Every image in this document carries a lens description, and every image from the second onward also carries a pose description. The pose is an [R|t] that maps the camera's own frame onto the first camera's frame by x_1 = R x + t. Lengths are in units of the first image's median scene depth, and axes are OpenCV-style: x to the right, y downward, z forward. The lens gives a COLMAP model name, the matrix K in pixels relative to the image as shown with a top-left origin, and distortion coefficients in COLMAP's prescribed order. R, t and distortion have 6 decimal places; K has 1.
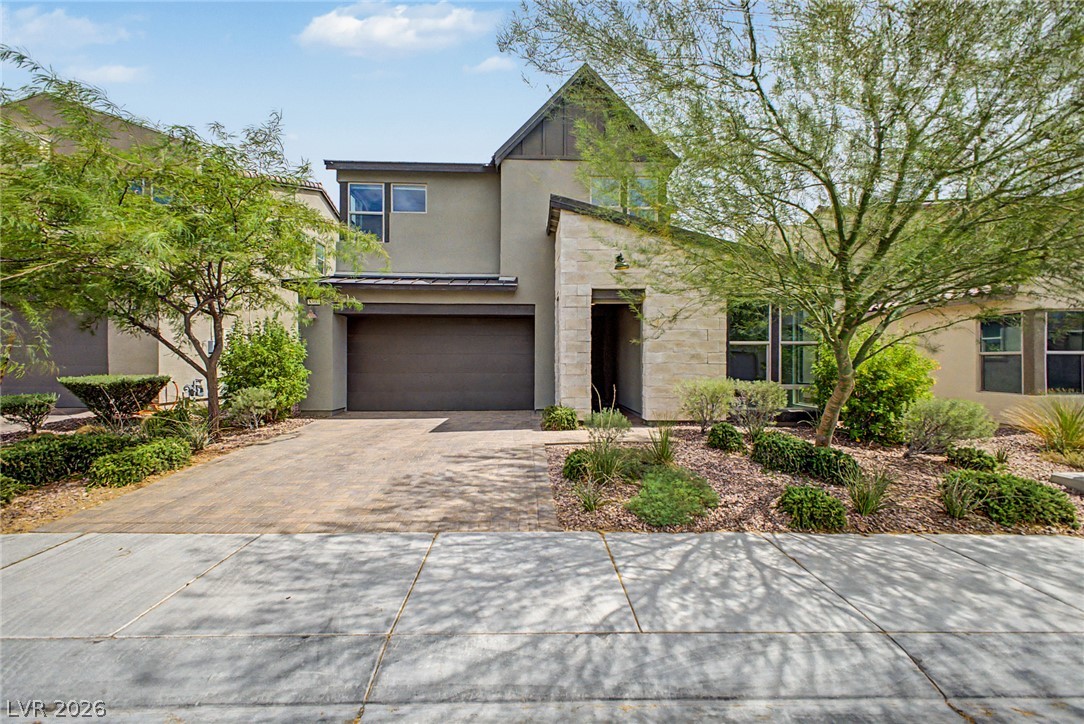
lens RADIAL K [[433.5, 0, 542.0], [0, 433.5, 362.0], [0, 0, 1]] dist [0.002328, 0.000098]
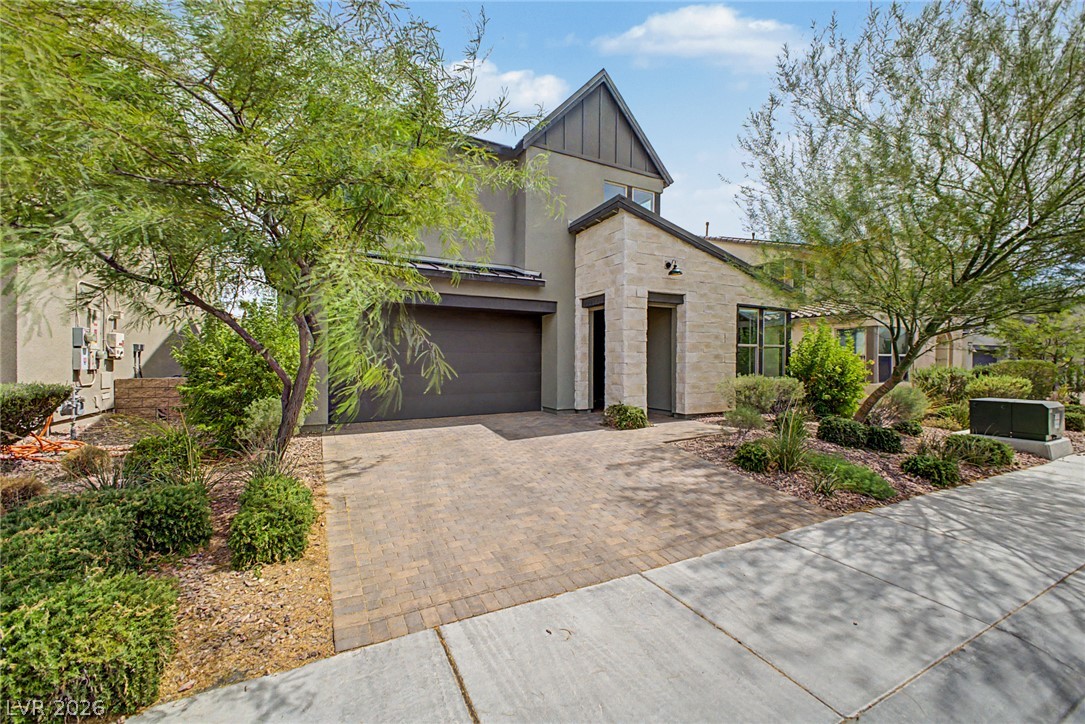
lens RADIAL K [[429.3, 0, 542.5], [0, 429.3, 362.0], [0, 0, 1]] dist [-0.000463, 0.000013]
pose [[0.902202, -0.000621, 0.431313, -0.559934], [-0.001846, 0.999984, 0.005302, -0.003174], [-0.431310, -0.005580, 0.902187, 0.170444]]
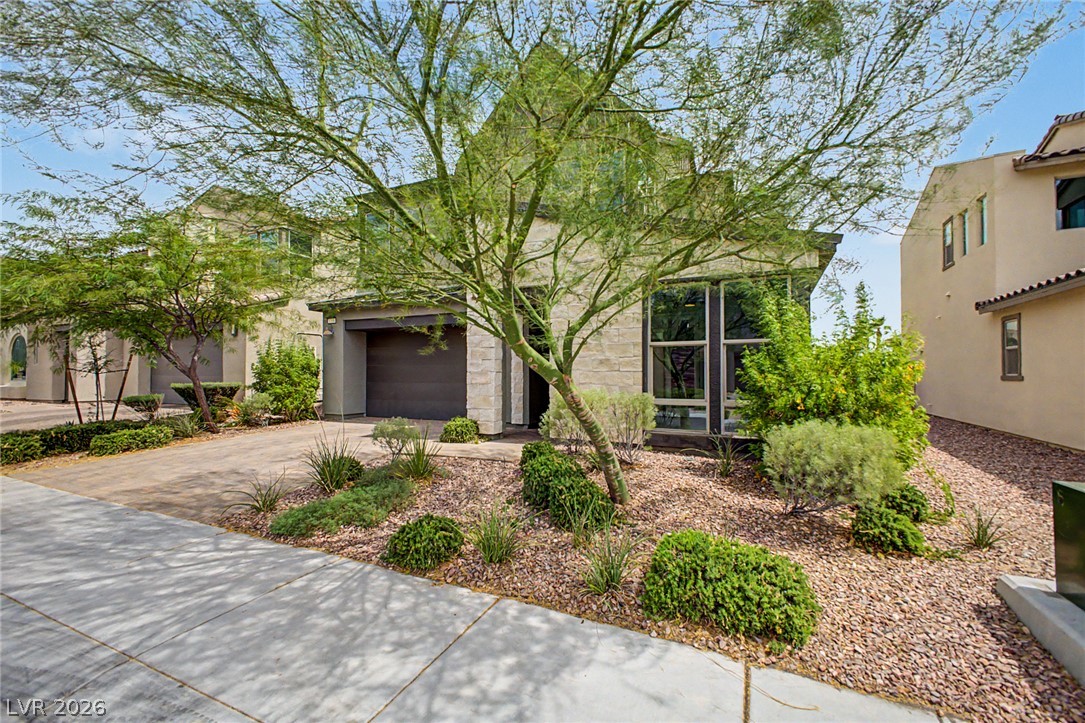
lens RADIAL K [[466.4, 0, 542.5], [0, 466.4, 361.5], [0, 0, 1]] dist [0.000162, 0.000066]
pose [[0.894978, -0.014799, -0.445864, 0.645754], [0.000597, 0.999488, -0.031977, 0.013606], [0.446109, 0.028352, 0.894529, 0.164385]]
